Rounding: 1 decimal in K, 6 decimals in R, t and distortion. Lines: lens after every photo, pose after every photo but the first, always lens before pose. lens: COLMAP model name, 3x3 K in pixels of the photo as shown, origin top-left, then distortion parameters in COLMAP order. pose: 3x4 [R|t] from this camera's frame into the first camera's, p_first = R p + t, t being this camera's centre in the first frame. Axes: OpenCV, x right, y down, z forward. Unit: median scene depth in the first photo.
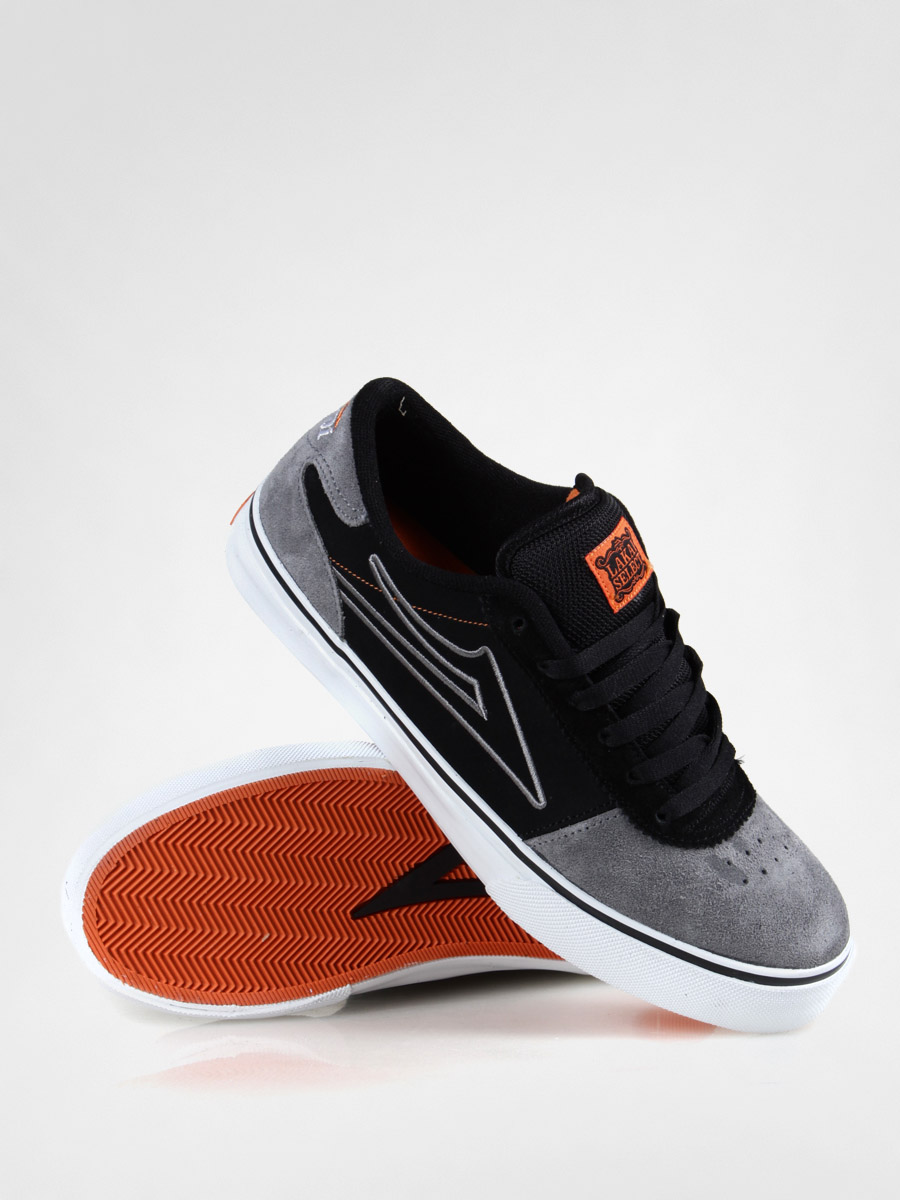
lens RADIAL K [[3468.5, 0, 453.5], [0, 3468.5, 603.2], [0, 0, 1]] dist [0.439866, 0.000000]
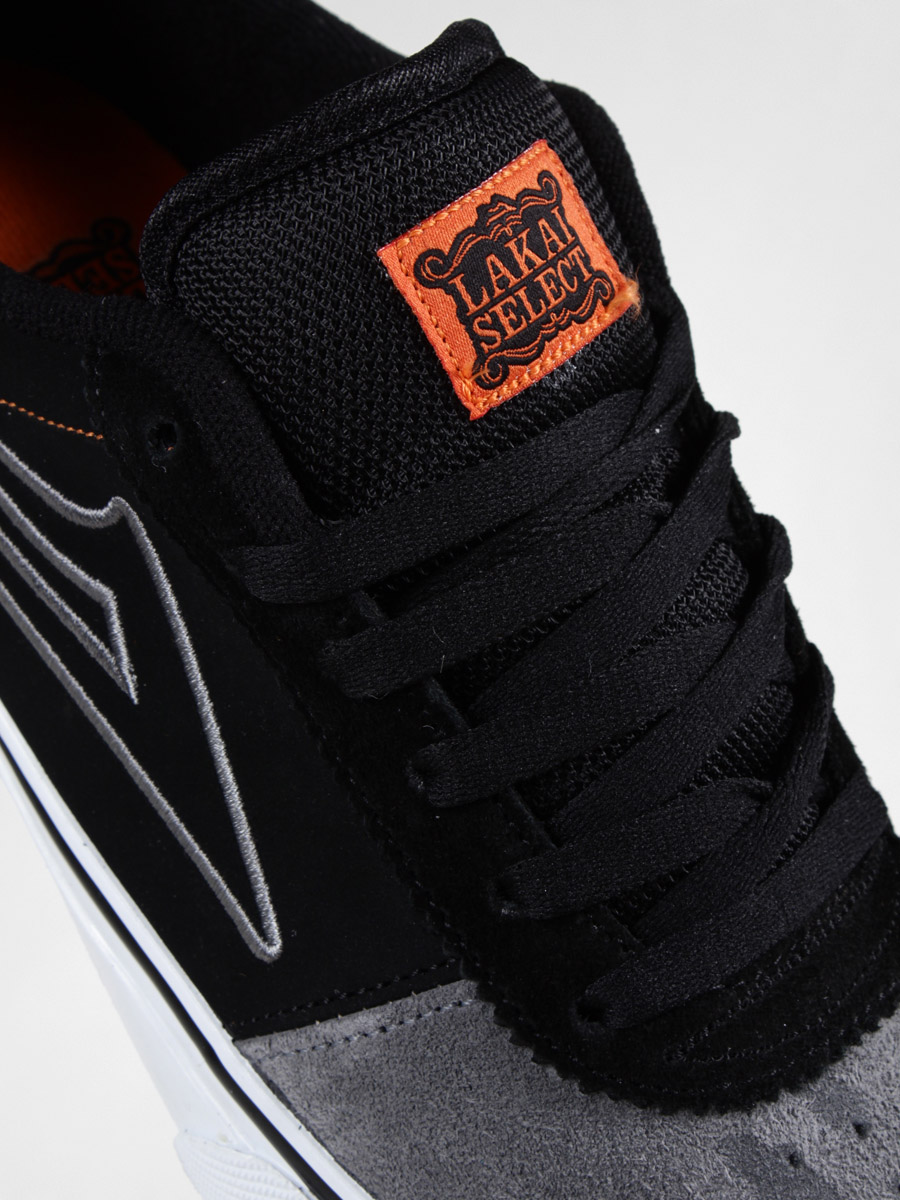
lens RADIAL K [[3468.5, 0, 449.7], [0, 3468.5, 596.8], [0, 0, 1]] dist [0.439866, 0.000000]
pose [[0.962072, 0.051794, -0.267834, 0.136626], [-0.035401, 0.997212, 0.065683, -0.001992], [0.270489, -0.053710, 0.961224, 0.664810]]
